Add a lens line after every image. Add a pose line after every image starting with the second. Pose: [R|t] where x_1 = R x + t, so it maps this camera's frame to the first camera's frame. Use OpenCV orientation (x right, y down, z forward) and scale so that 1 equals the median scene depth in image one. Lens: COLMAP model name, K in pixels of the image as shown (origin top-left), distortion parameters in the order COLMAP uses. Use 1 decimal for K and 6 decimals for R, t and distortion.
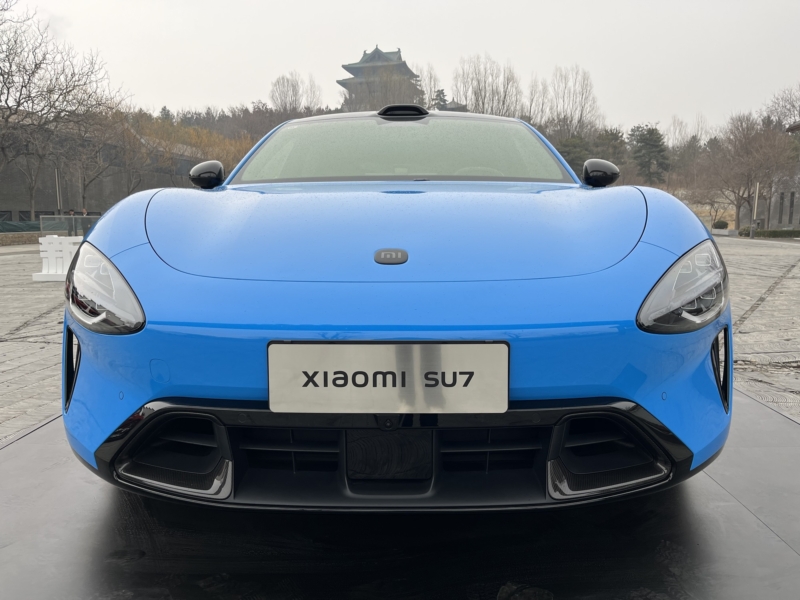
lens RADIAL K [[605.7, 0, 401.5], [0, 605.7, 296.9], [0, 0, 1]] dist [0.079379, -0.118287]
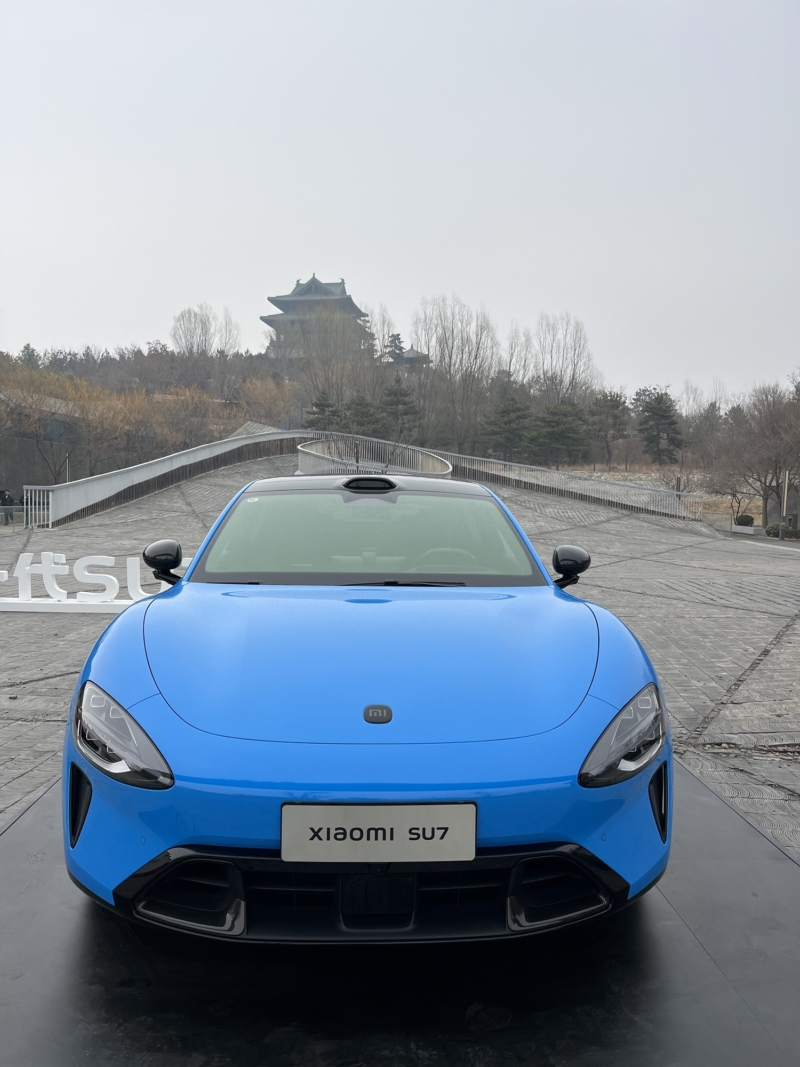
lens RADIAL K [[808.9, 0, 398.9], [0, 808.9, 540.7], [0, 0, 1]] dist [0.027224, -0.004027]
pose [[0.997357, 0.016201, 0.070825, -0.020524], [-0.010971, 0.997226, -0.073621, -0.063508], [-0.071822, 0.072649, 0.994768, -0.129174]]
